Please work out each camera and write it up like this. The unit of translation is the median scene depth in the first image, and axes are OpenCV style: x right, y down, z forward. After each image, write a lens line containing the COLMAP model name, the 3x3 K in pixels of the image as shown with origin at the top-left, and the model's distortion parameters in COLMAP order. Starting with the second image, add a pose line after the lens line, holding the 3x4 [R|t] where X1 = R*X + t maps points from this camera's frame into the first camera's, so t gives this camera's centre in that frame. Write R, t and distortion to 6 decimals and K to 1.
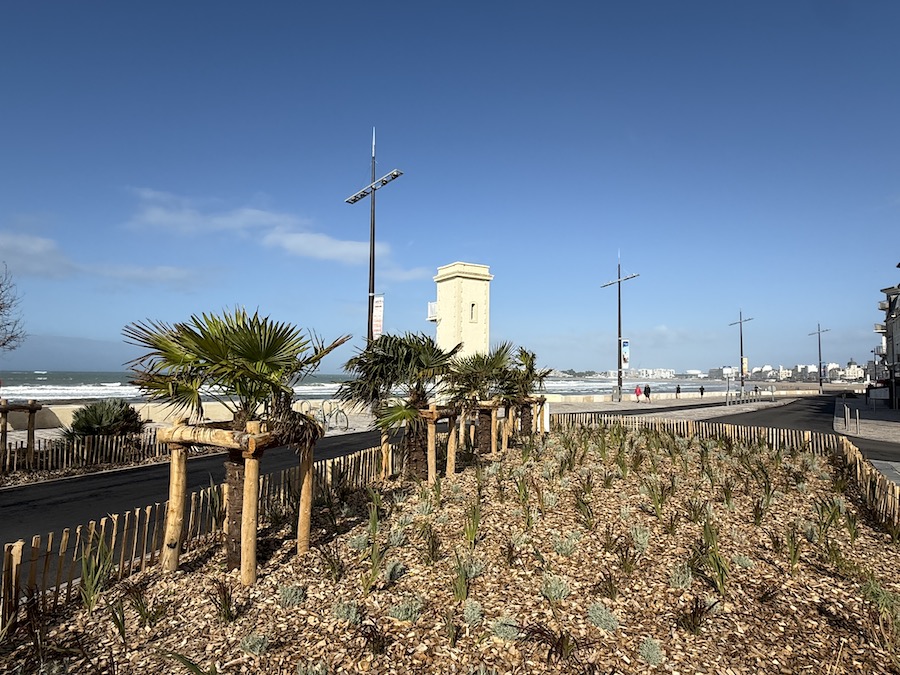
lens RADIAL K [[546.6, 0, 448.0], [0, 546.6, 343.7], [0, 0, 1]] dist [-0.003923, -0.001764]
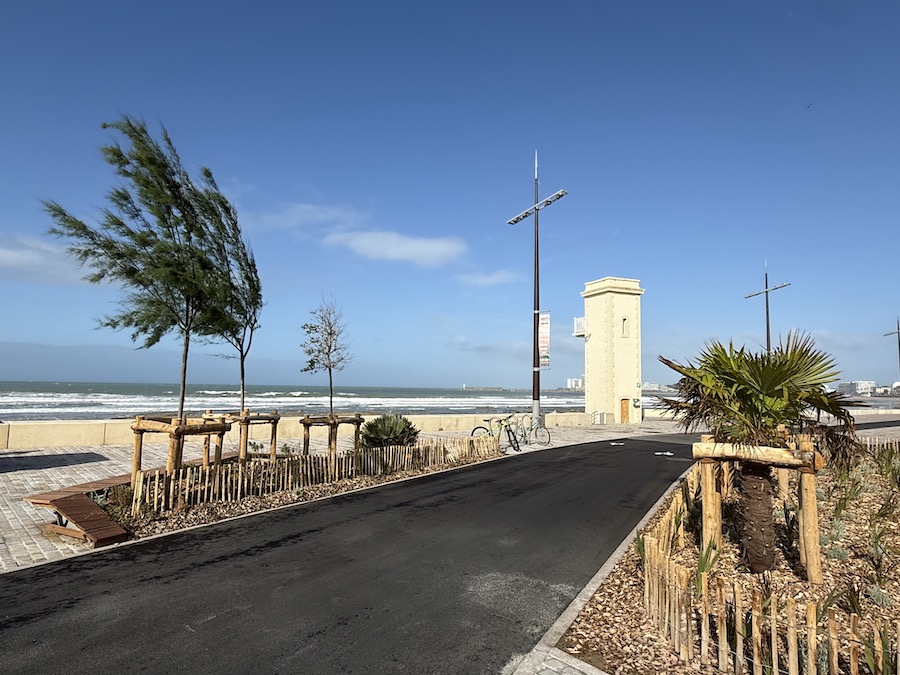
lens RADIAL K [[546.6, 0, 448.0], [0, 546.6, 343.7], [0, 0, 1]] dist [-0.003923, -0.001764]
pose [[0.985374, -0.008694, -0.170185, -0.126532], [0.004571, 0.999687, -0.024603, -0.005492], [0.170345, 0.023465, 0.985105, -0.038128]]
